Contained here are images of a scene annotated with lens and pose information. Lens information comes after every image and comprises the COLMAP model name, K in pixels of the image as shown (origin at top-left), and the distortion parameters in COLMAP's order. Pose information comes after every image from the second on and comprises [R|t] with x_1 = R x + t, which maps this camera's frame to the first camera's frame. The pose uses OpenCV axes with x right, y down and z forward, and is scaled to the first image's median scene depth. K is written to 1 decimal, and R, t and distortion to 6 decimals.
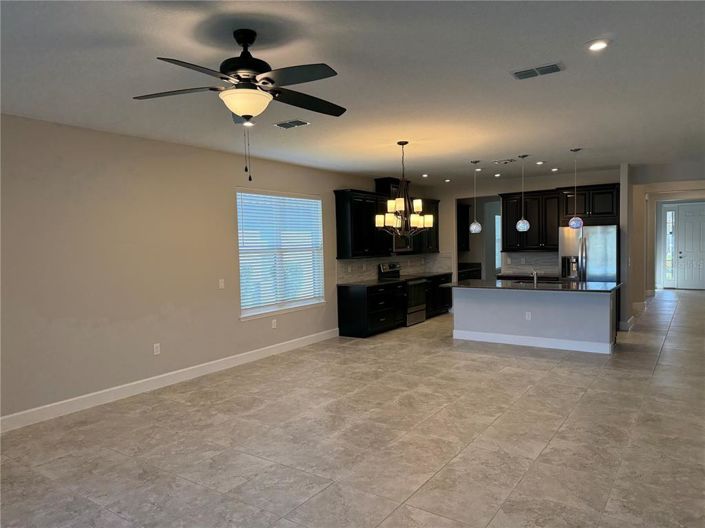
lens RADIAL K [[487.8, 0, 352.5], [0, 487.8, 264.0], [0, 0, 1]] dist [0.085596, -0.091022]
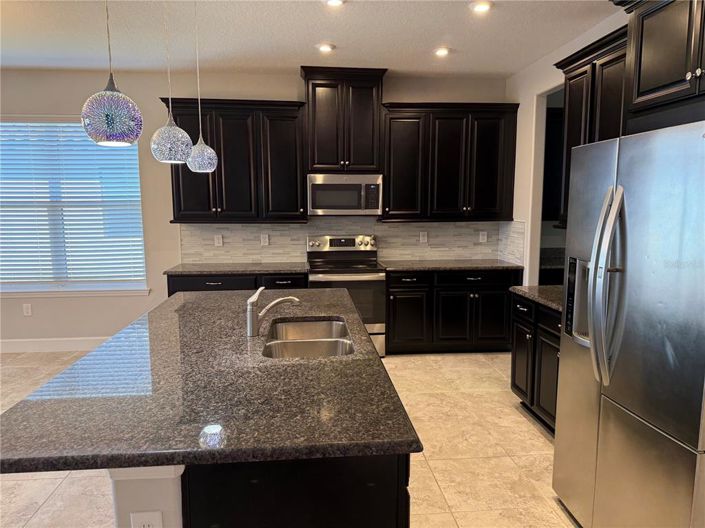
lens RADIAL K [[503.4, 0, 351.3], [0, 503.4, 271.8], [0, 0, 1]] dist [0.082726, -0.000263]
pose [[0.659436, 0.133421, -0.739827, 0.504207], [-0.046165, 0.989454, 0.137290, -0.040157], [0.750342, -0.056380, 0.658641, 0.635294]]
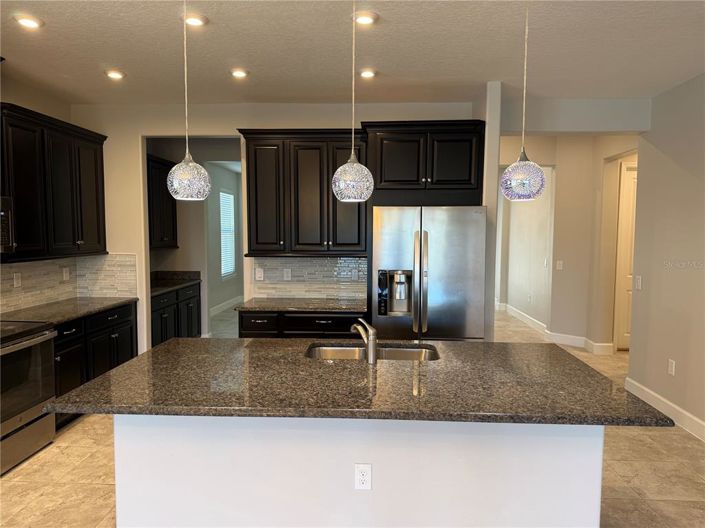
lens RADIAL K [[487.8, 0, 352.5], [0, 487.8, 264.0], [0, 0, 1]] dist [0.085596, -0.091022]
pose [[0.844437, -0.009034, 0.535578, 0.139587], [-0.000364, 0.999848, 0.017439, -0.025611], [-0.535654, -0.014922, 0.844306, 0.555708]]
